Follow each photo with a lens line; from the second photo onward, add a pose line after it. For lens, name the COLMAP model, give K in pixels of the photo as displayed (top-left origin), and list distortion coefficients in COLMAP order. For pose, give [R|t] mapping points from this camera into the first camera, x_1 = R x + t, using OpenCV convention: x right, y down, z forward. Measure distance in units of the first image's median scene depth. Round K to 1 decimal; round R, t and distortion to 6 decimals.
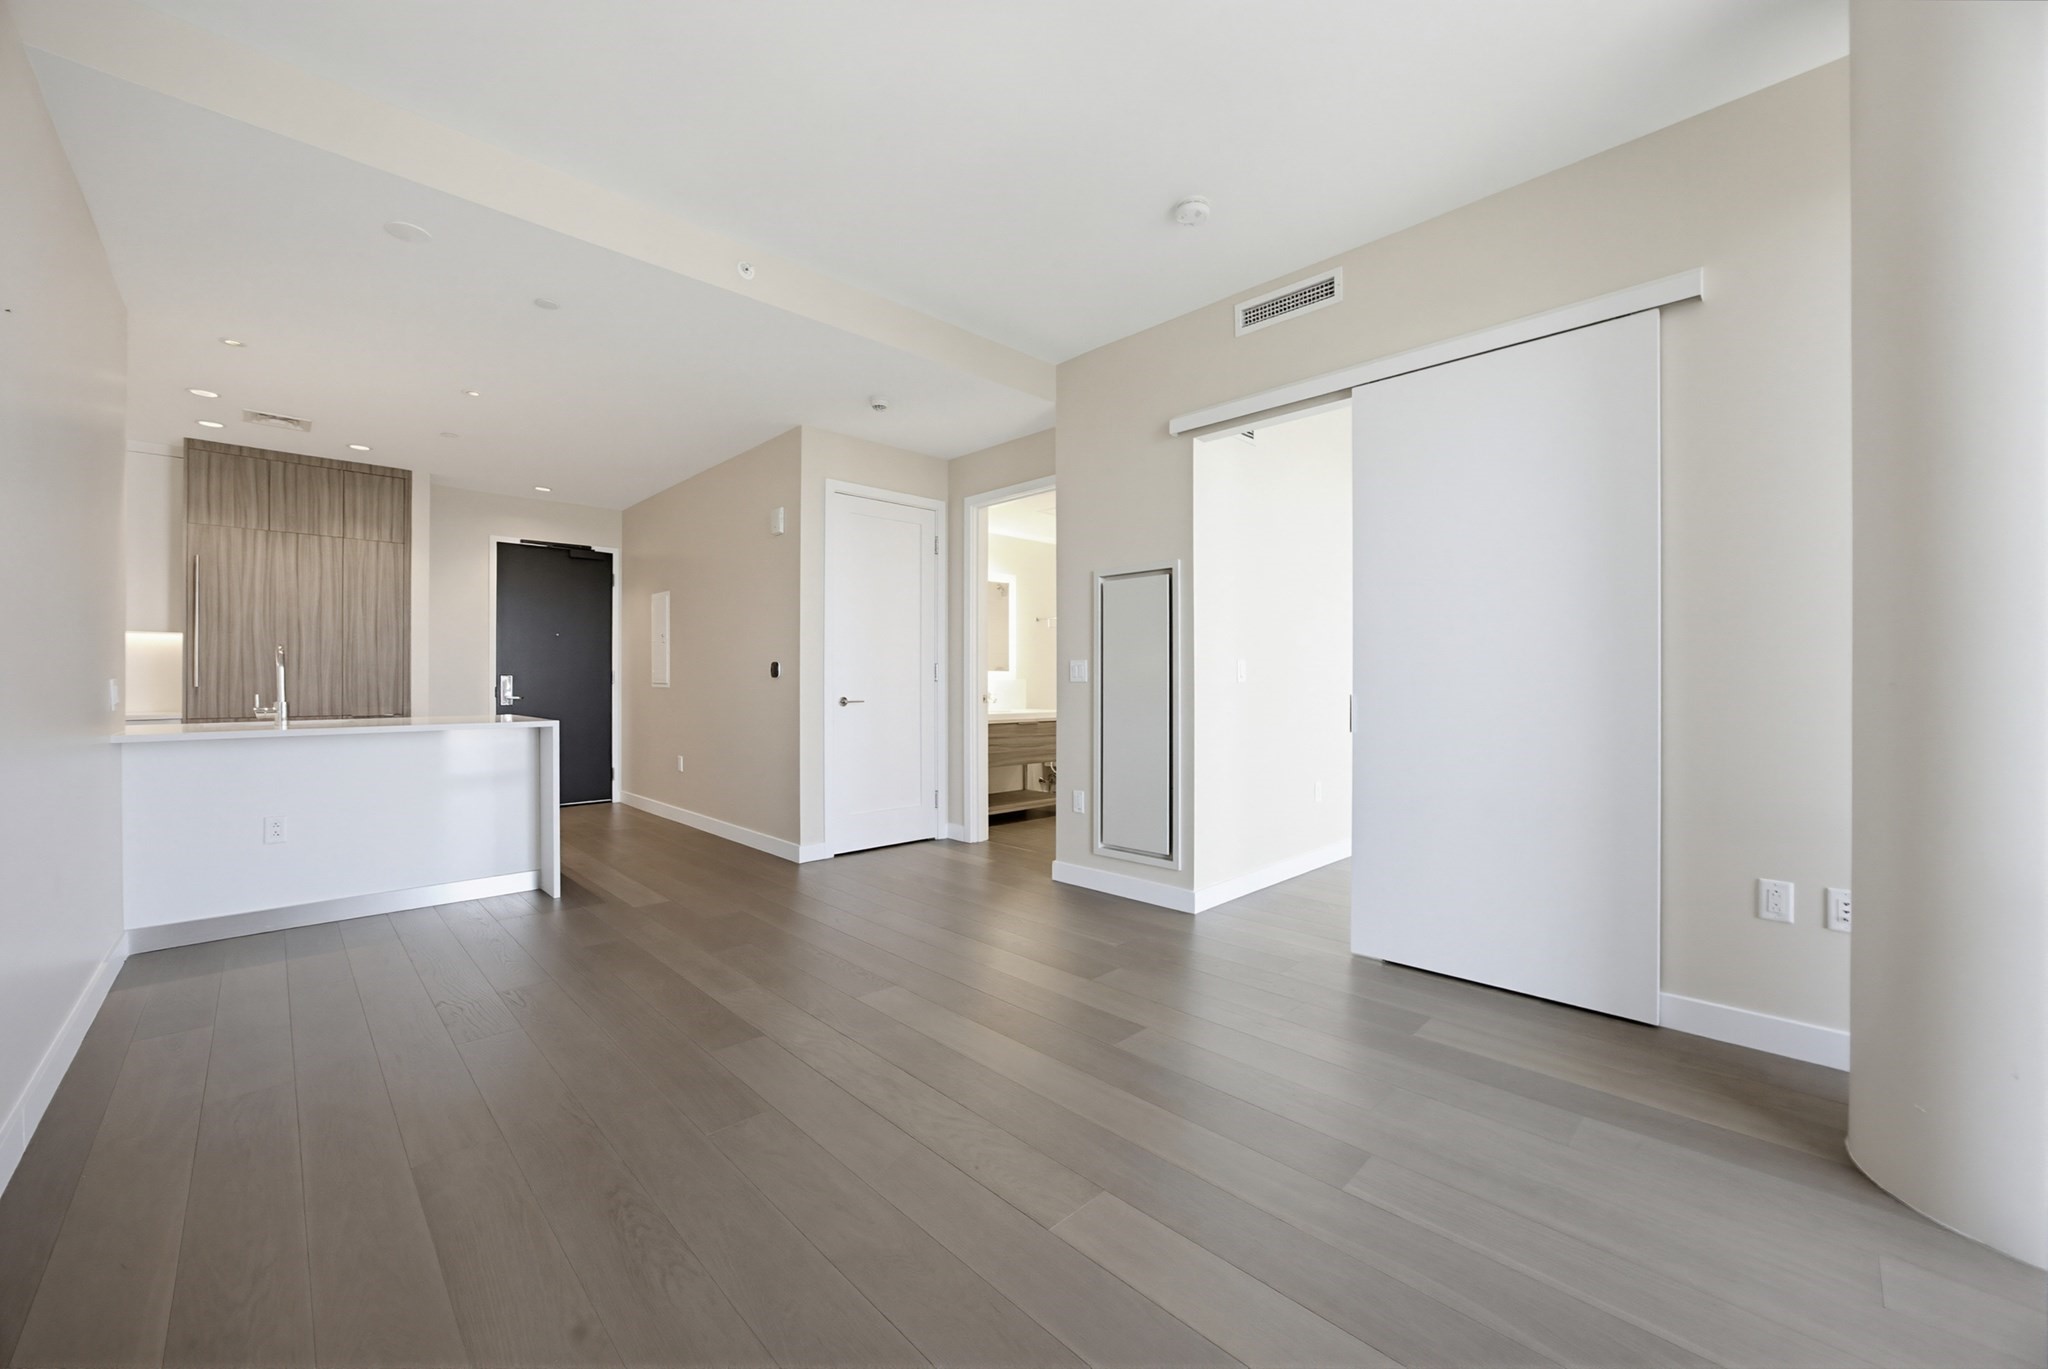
lens RADIAL K [[785.3, 0, 1028.1], [0, 785.3, 681.0], [0, 0, 1]] dist [-0.029009, 0.012911]
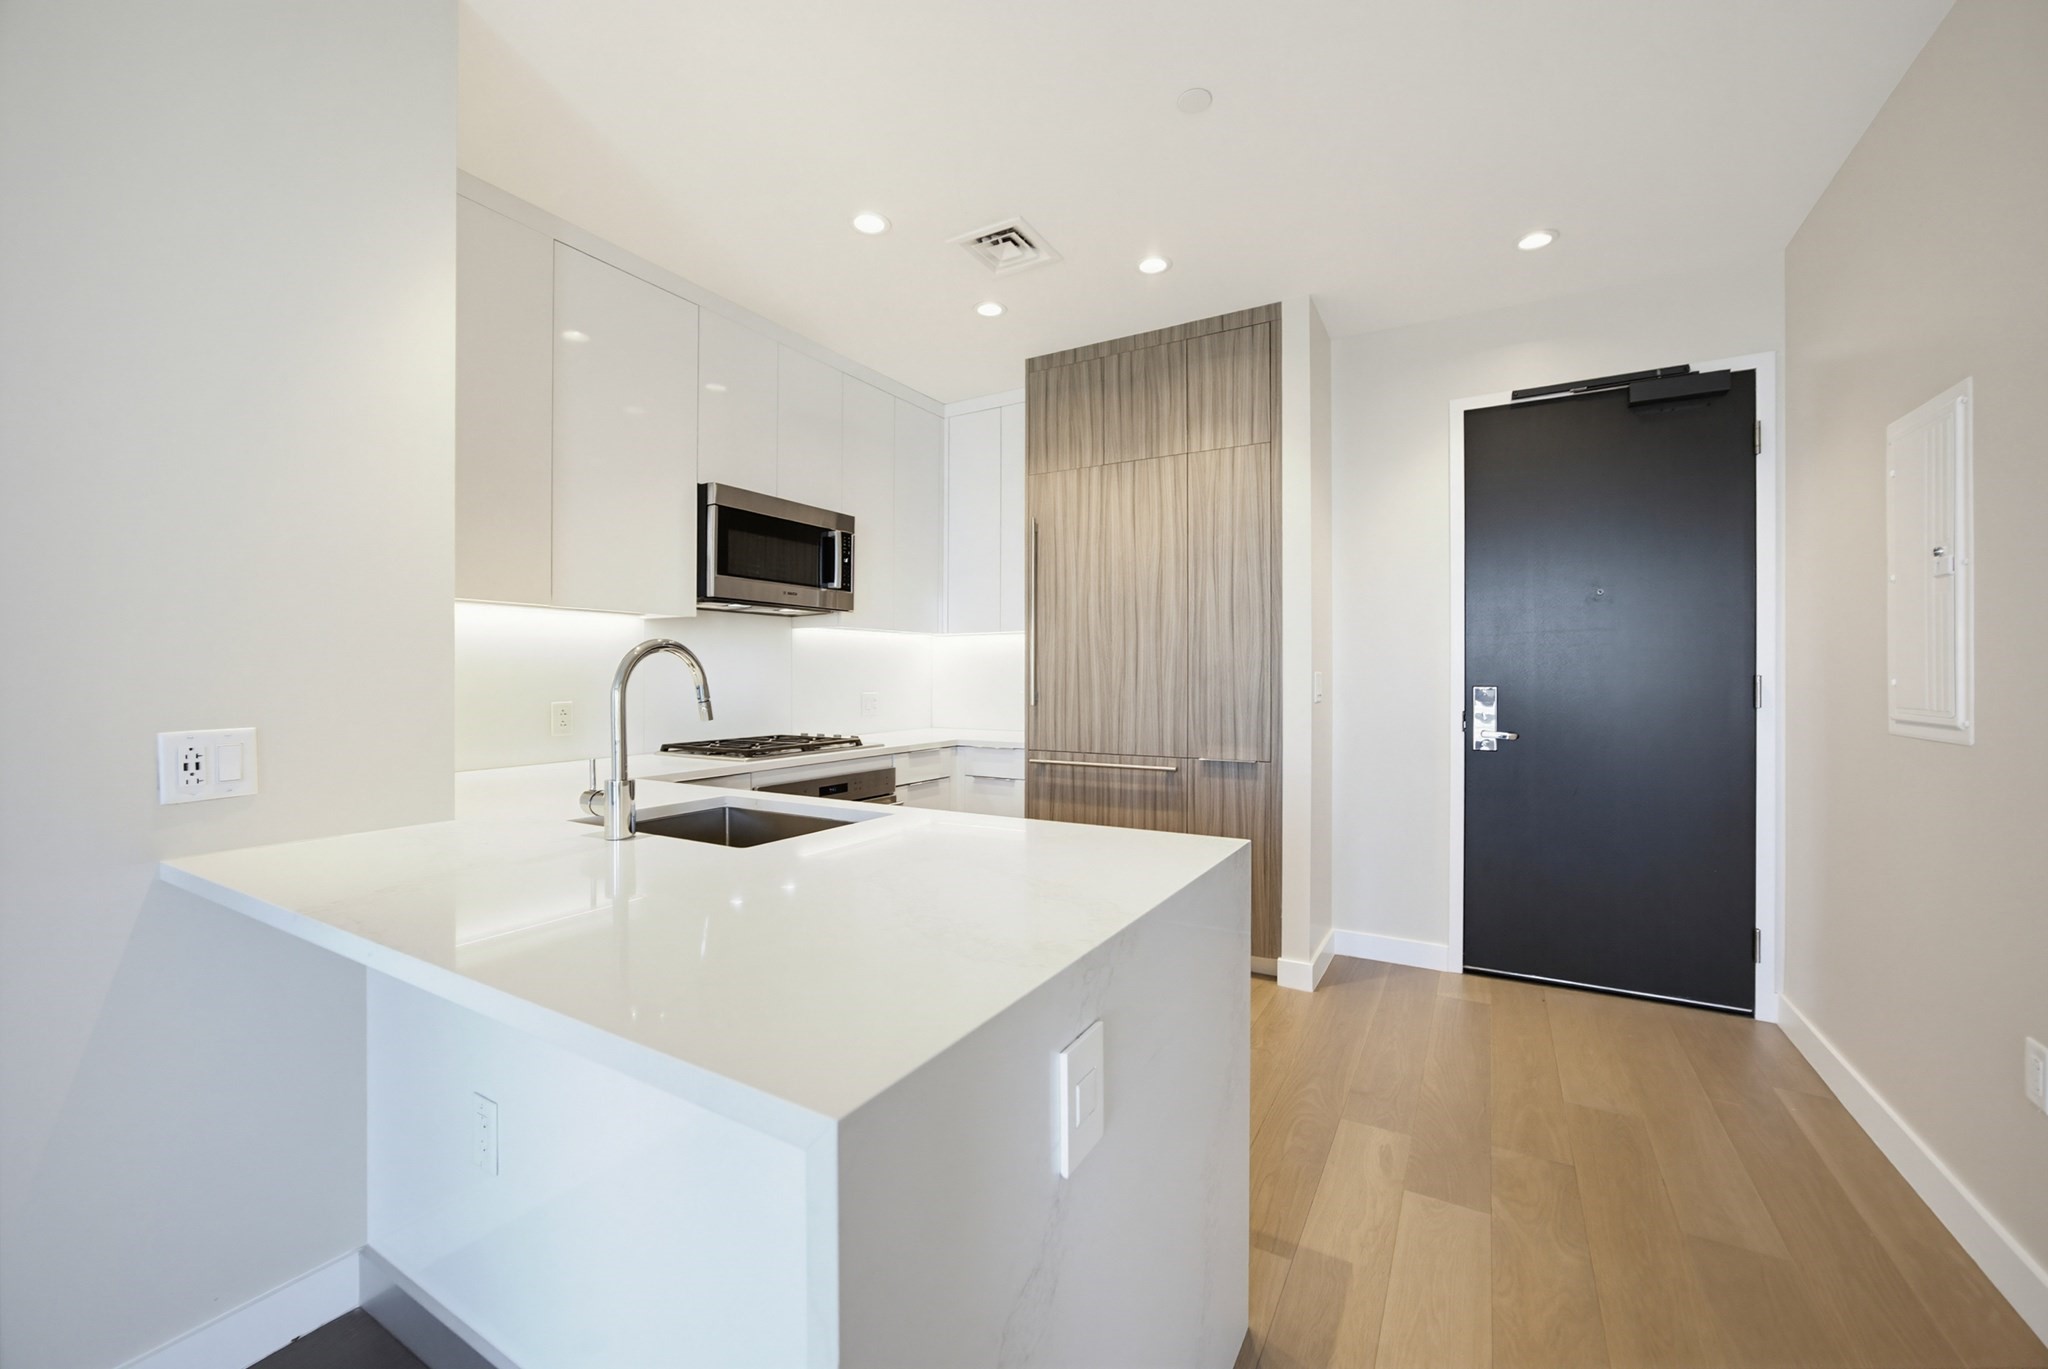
lens RADIAL K [[798.6, 0, 1028.9], [0, 798.6, 674.0], [0, 0, 1]] dist [-0.031919, 0.013871]
pose [[0.270210, -0.001199, -0.962801, -0.337748], [0.000873, 0.999999, -0.001001, -0.017913], [0.962801, -0.000570, 0.270211, 0.721022]]
